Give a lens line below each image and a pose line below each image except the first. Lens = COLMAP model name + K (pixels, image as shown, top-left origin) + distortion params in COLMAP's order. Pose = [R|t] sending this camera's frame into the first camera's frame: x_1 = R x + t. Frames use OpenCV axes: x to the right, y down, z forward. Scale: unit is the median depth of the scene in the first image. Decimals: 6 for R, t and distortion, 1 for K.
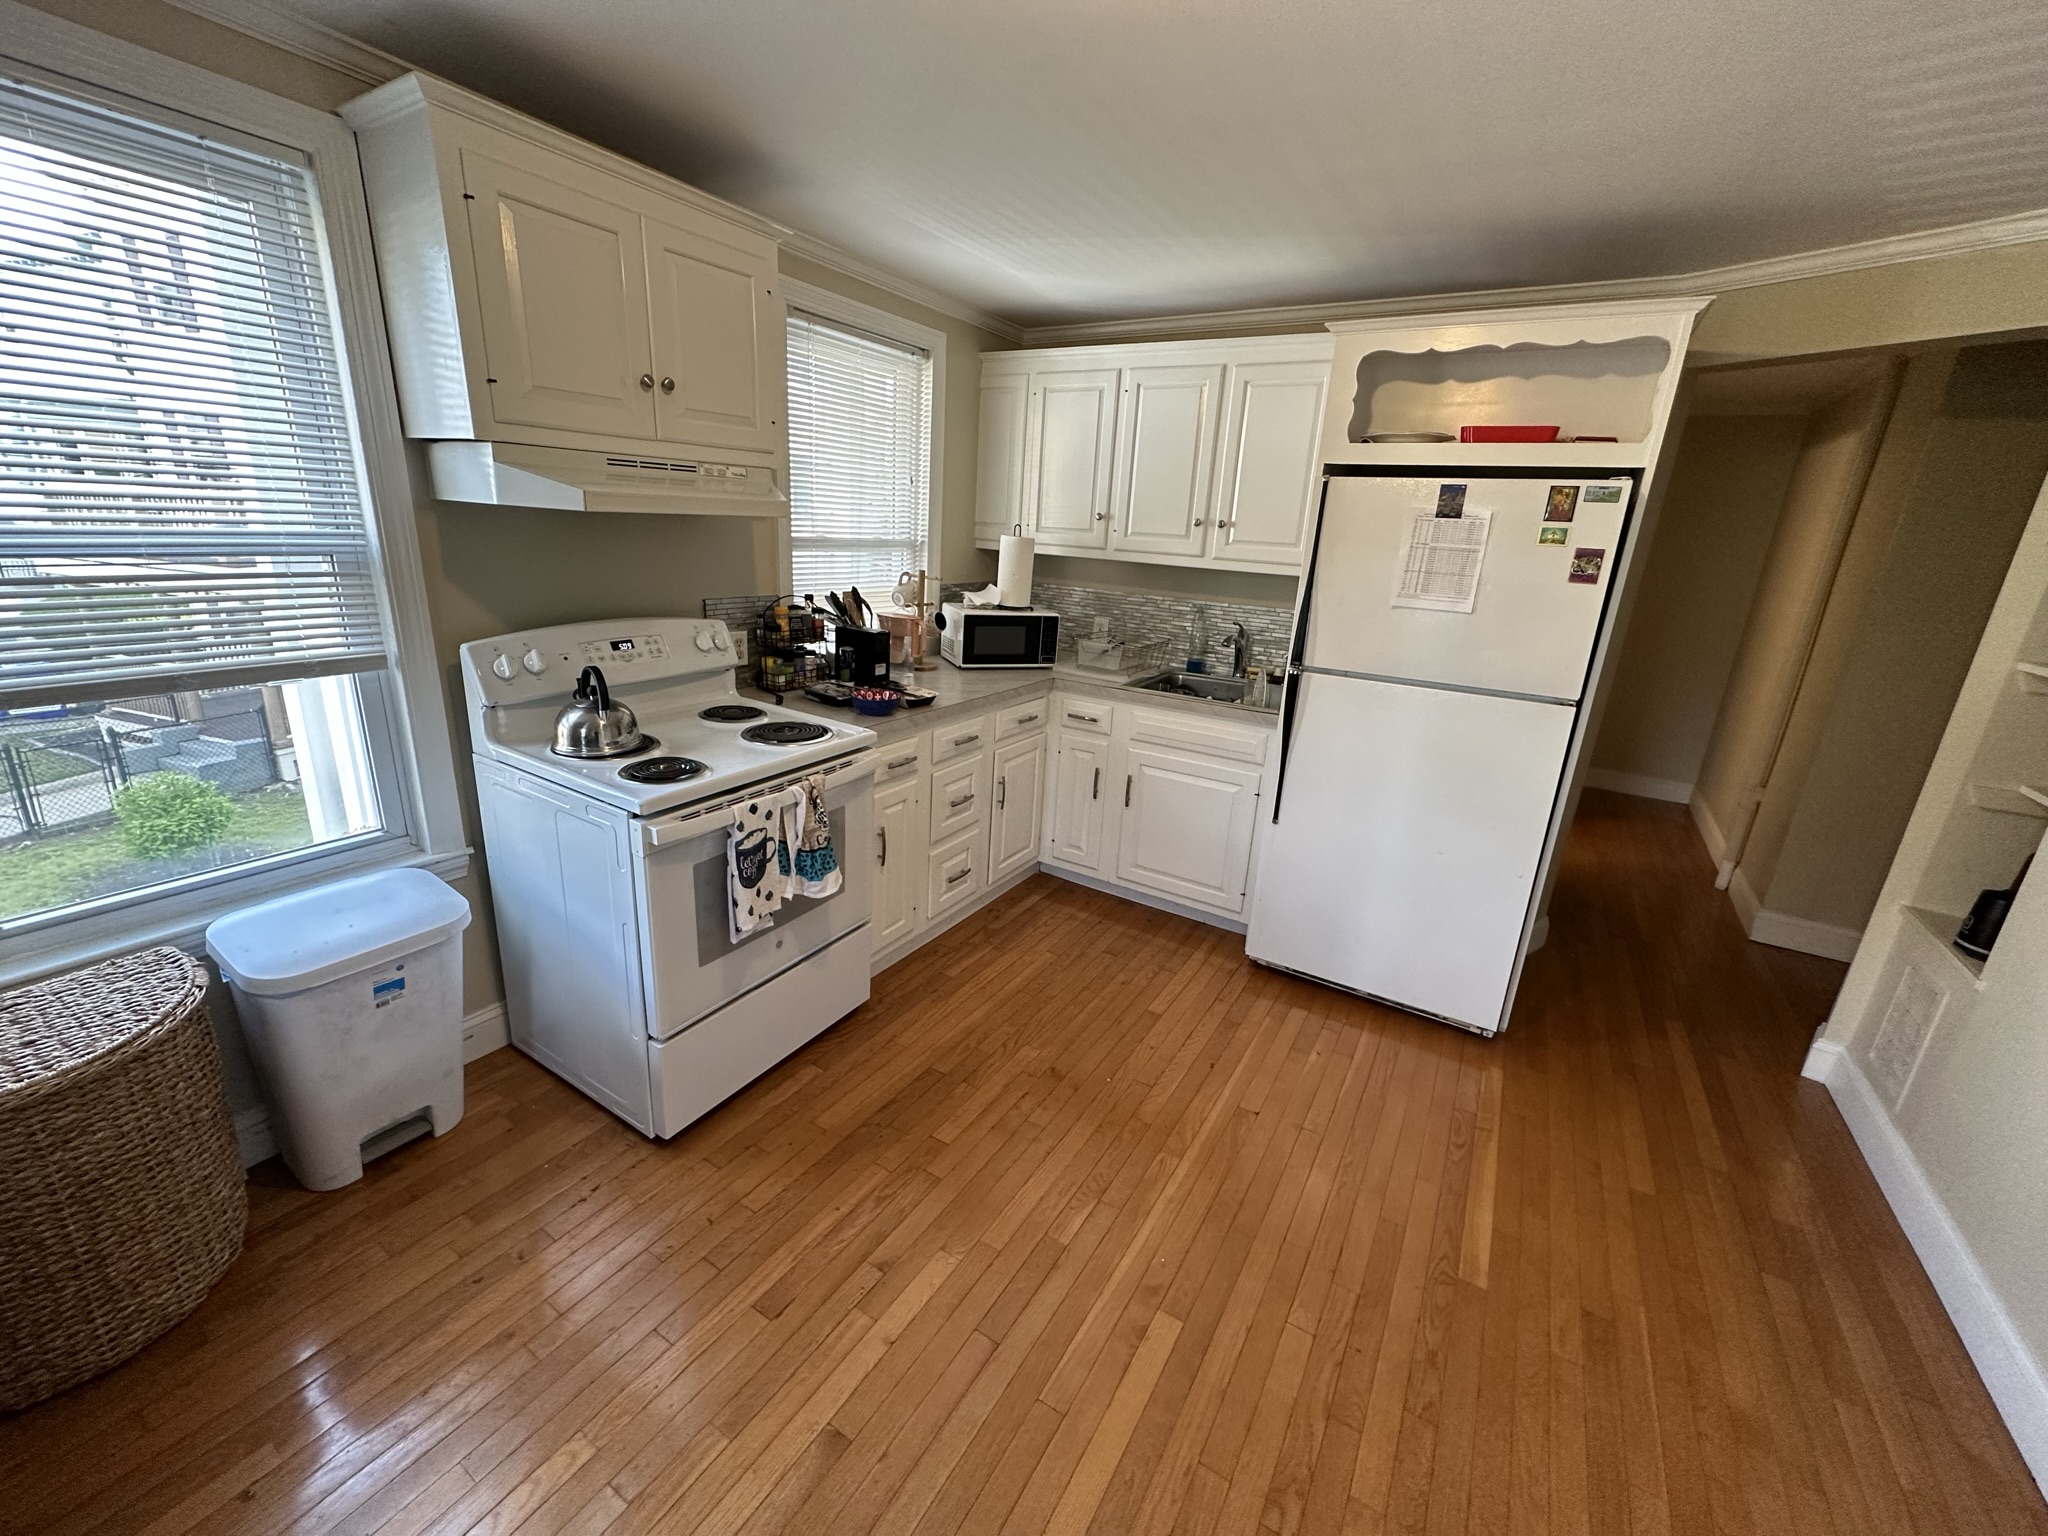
lens RADIAL K [[817.7, 0, 1016.6], [0, 817.7, 769.0], [0, 0, 1]] dist [0.000819, -0.000372]
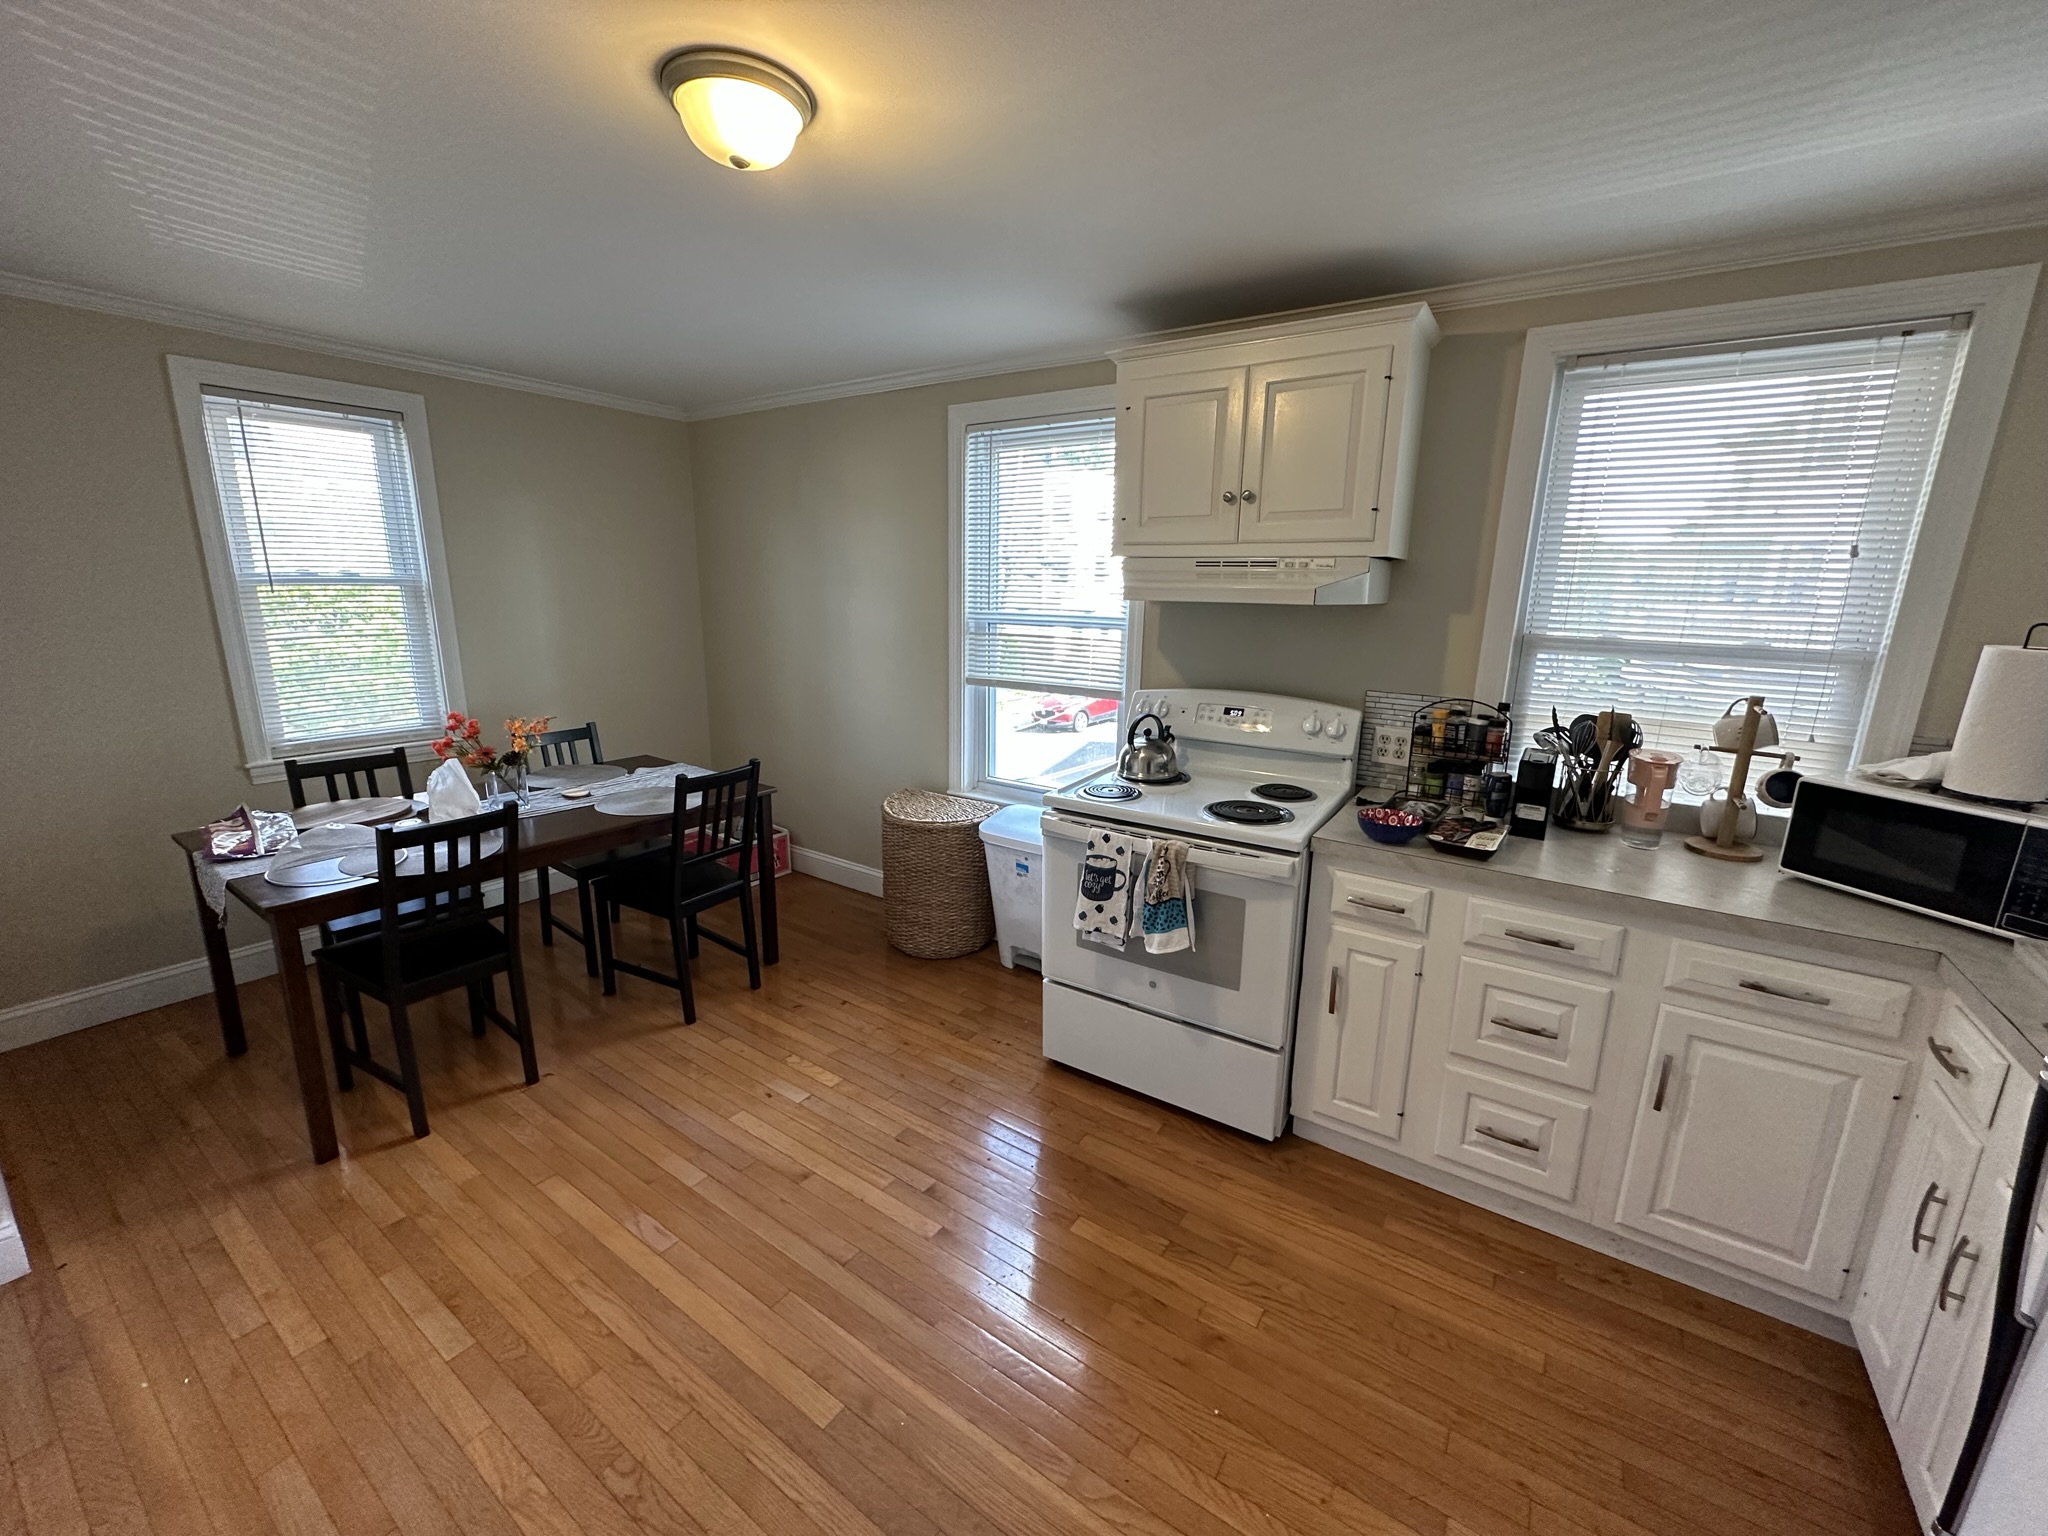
lens RADIAL K [[817.7, 0, 1019.0], [0, 817.7, 764.5], [0, 0, 1]] dist [0.000819, -0.000372]
pose [[-0.039630, 0.167523, -0.985071, 0.812826], [-0.313454, 0.933998, 0.171447, -0.208557], [0.948776, 0.315569, 0.015497, 0.794486]]
